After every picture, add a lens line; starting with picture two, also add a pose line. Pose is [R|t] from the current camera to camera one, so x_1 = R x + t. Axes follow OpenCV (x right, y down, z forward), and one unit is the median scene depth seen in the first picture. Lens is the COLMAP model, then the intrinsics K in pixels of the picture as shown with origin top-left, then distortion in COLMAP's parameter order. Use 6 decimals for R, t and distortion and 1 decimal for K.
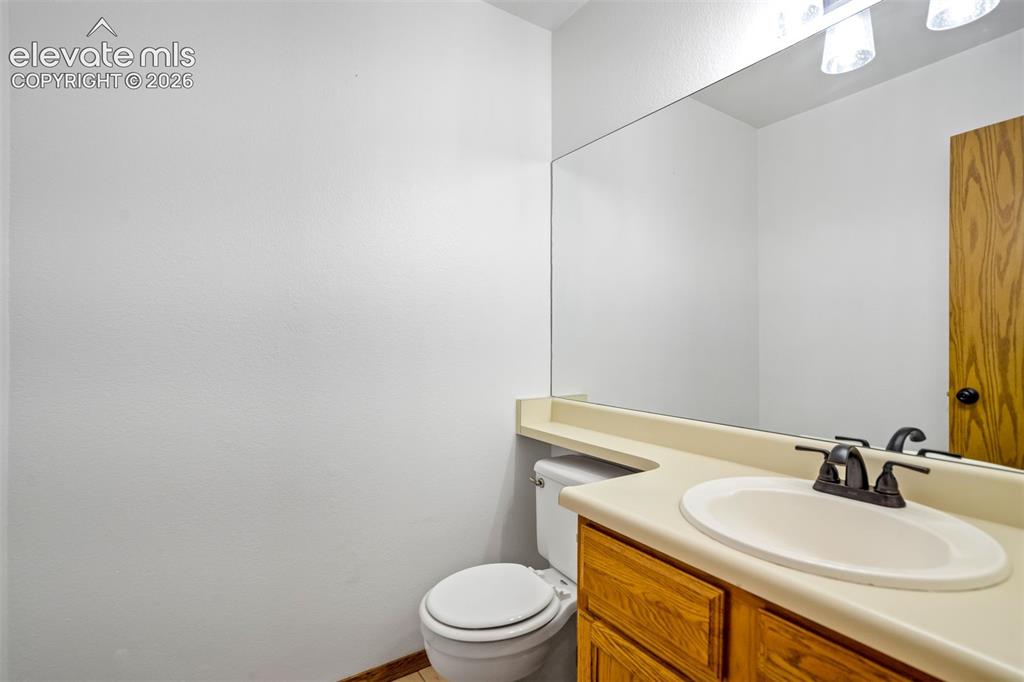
lens RADIAL K [[493.0, 0, 512.0], [0, 493.0, 341.0], [0, 0, 1]] dist [0.001517, 0.000205]
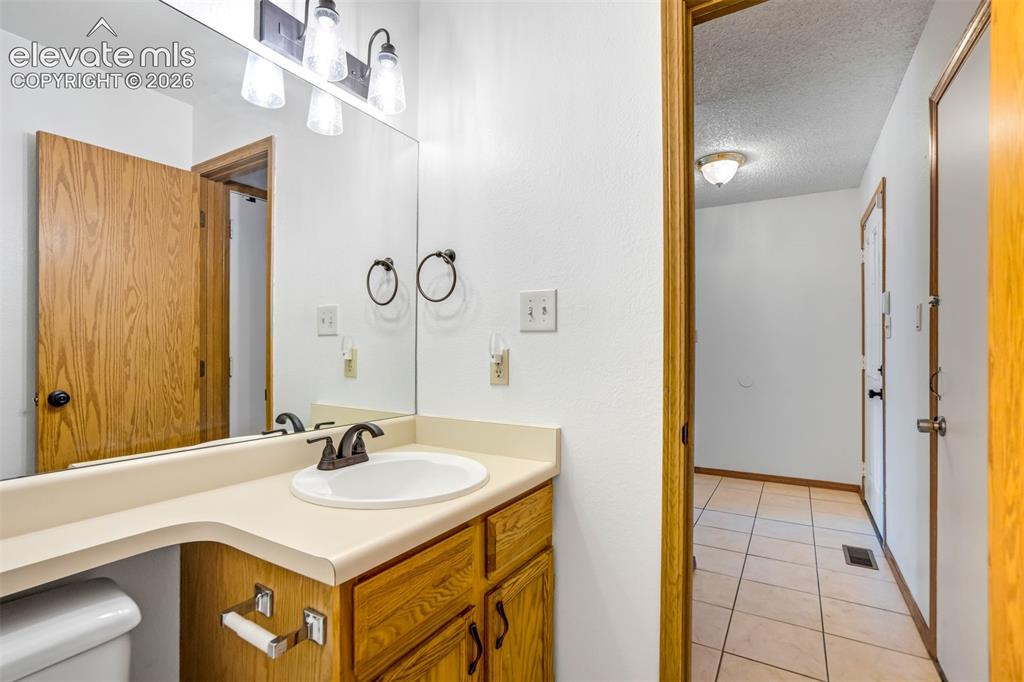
lens RADIAL K [[478.1, 0, 507.1], [0, 478.1, 341.1], [0, 0, 1]] dist [-0.043236, 0.025302]
pose [[-0.432169, 0.011291, 0.901722, -0.351063], [-0.009047, 0.999817, -0.016855, 0.002558], [-0.901747, -0.015442, -0.431988, 0.632186]]
